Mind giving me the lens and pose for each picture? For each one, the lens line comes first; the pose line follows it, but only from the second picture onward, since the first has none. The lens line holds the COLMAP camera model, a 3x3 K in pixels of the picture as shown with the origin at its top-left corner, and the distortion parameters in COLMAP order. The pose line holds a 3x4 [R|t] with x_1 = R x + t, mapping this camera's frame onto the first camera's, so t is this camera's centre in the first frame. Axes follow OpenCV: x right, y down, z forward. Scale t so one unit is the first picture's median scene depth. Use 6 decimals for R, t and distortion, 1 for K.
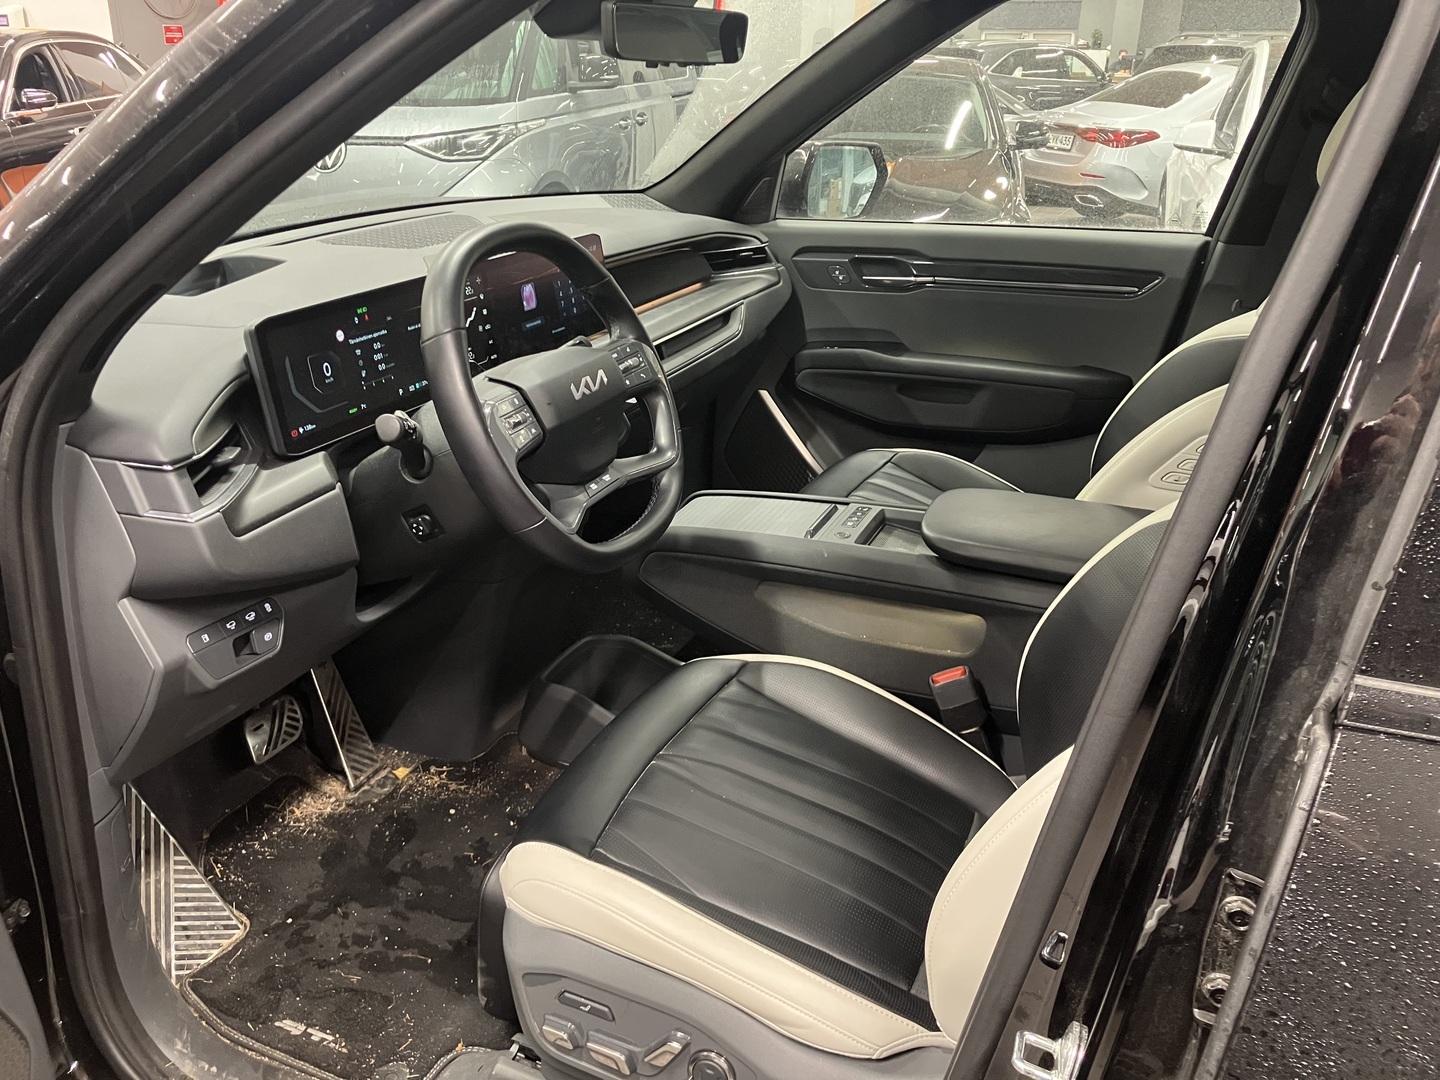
lens RADIAL K [[1181.6, 0, 728.3], [0, 1181.6, 536.2], [0, 0, 1]] dist [0.027133, -0.069757]
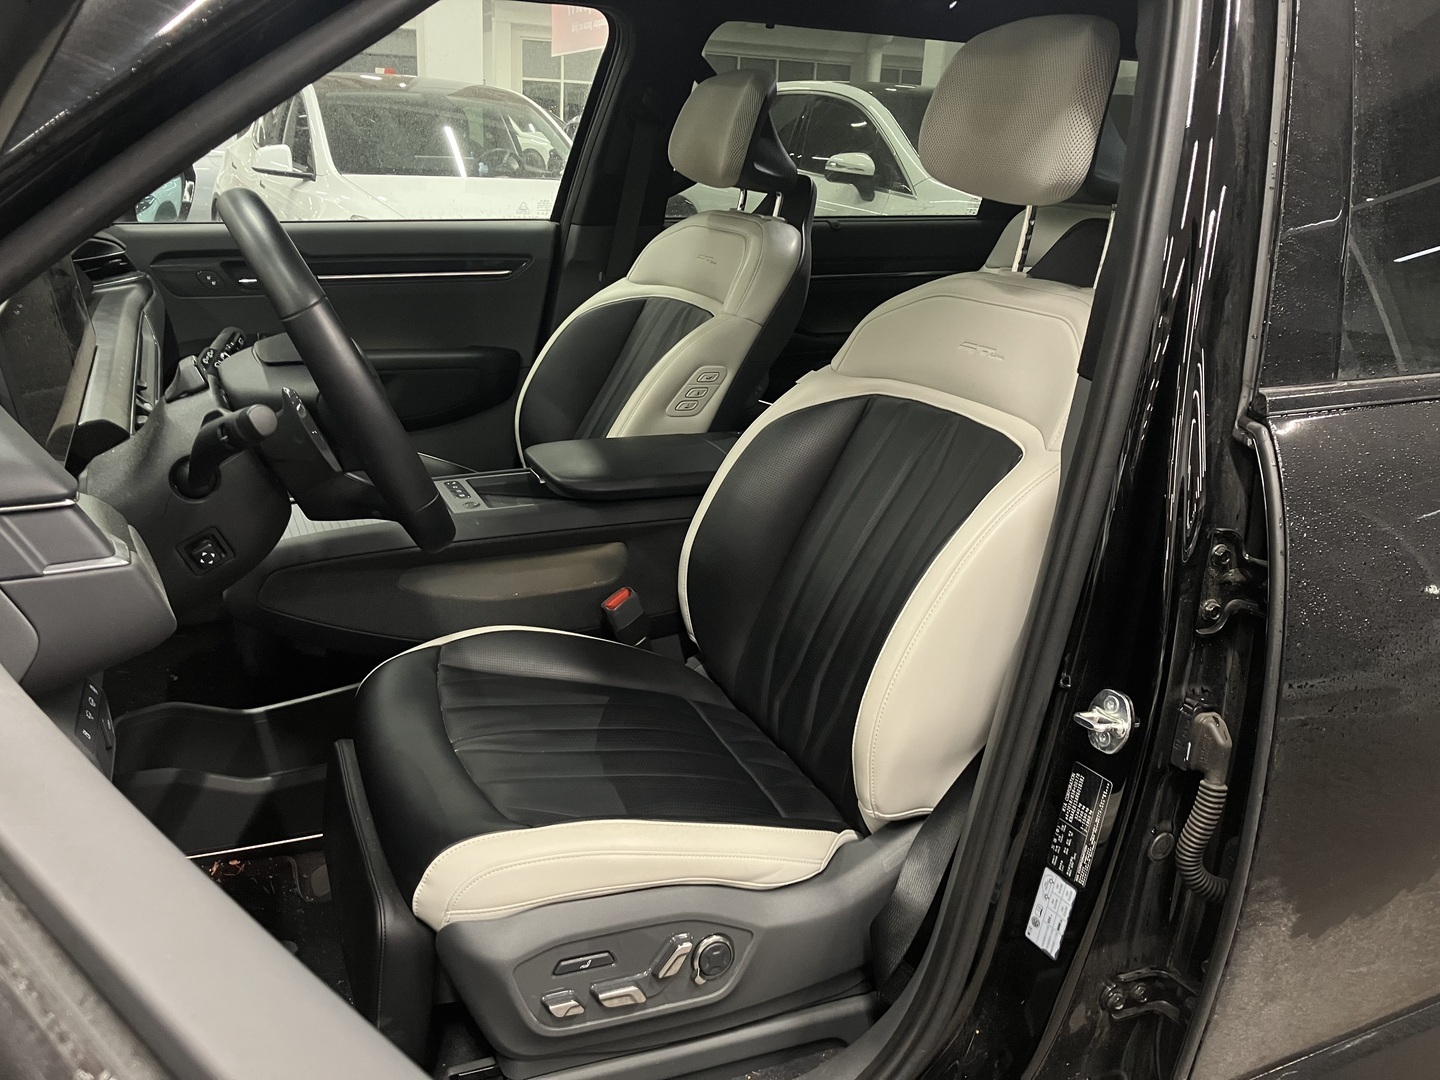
lens RADIAL K [[1181.6, 0, 728.3], [0, 1181.6, 536.2], [0, 0, 1]] dist [0.027133, -0.069757]
pose [[0.677769, -0.219142, 0.701859, -0.501904], [0.239585, 0.968278, 0.070965, 0.006595], [-0.695147, 0.120057, 0.708772, 0.130568]]
